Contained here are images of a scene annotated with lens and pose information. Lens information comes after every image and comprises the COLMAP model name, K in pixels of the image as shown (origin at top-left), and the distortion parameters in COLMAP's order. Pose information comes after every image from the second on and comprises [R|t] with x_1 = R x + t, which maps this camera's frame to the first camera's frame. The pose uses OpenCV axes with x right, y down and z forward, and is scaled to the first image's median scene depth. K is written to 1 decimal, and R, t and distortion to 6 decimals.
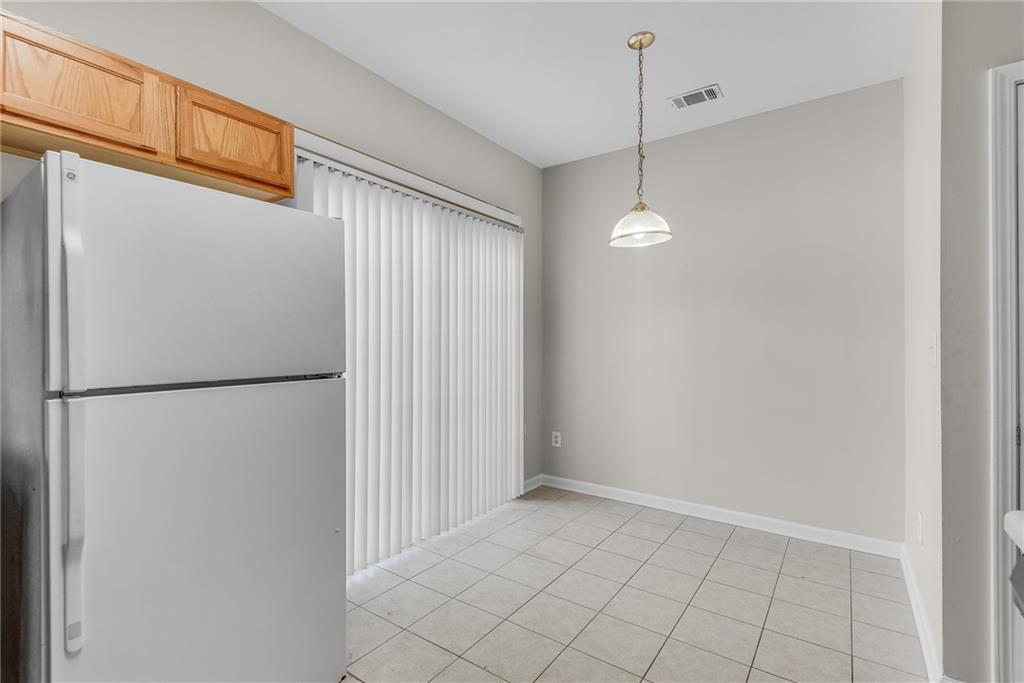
lens RADIAL K [[477.2, 0, 494.9], [0, 477.2, 340.6], [0, 0, 1]] dist [-0.000336, -0.000120]
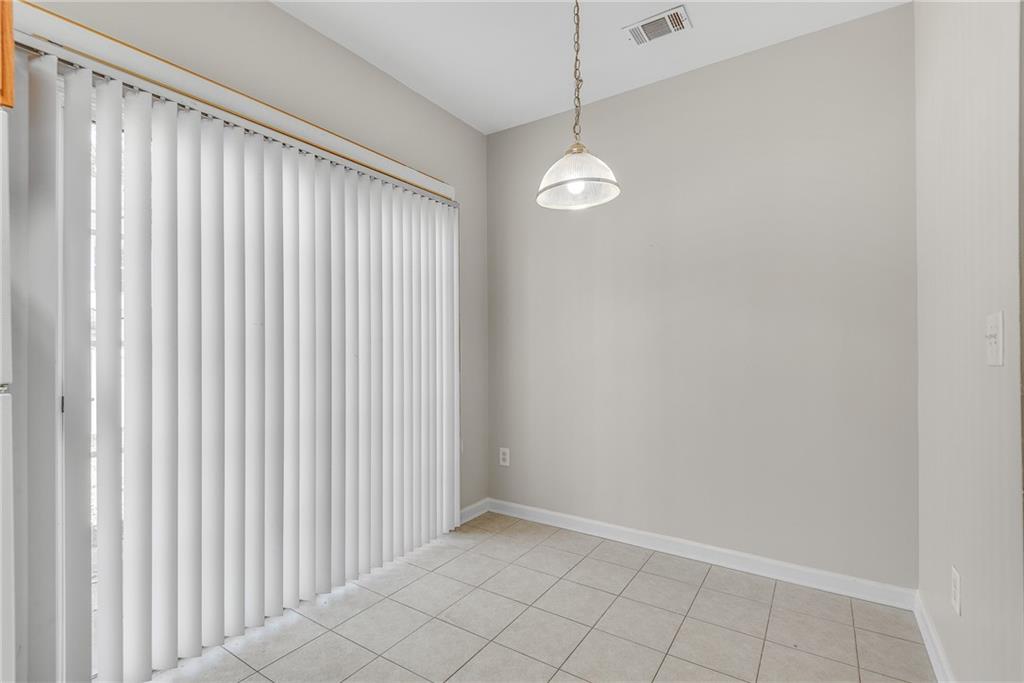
lens RADIAL K [[471.3, 0, 510.5], [0, 471.3, 347.8], [0, 0, 1]] dist [0.015241, -0.020663]
pose [[0.998660, -0.008782, 0.051008, 0.127367], [0.008597, 0.999956, 0.003849, 0.015745], [-0.051039, -0.003405, 0.998691, 0.219977]]
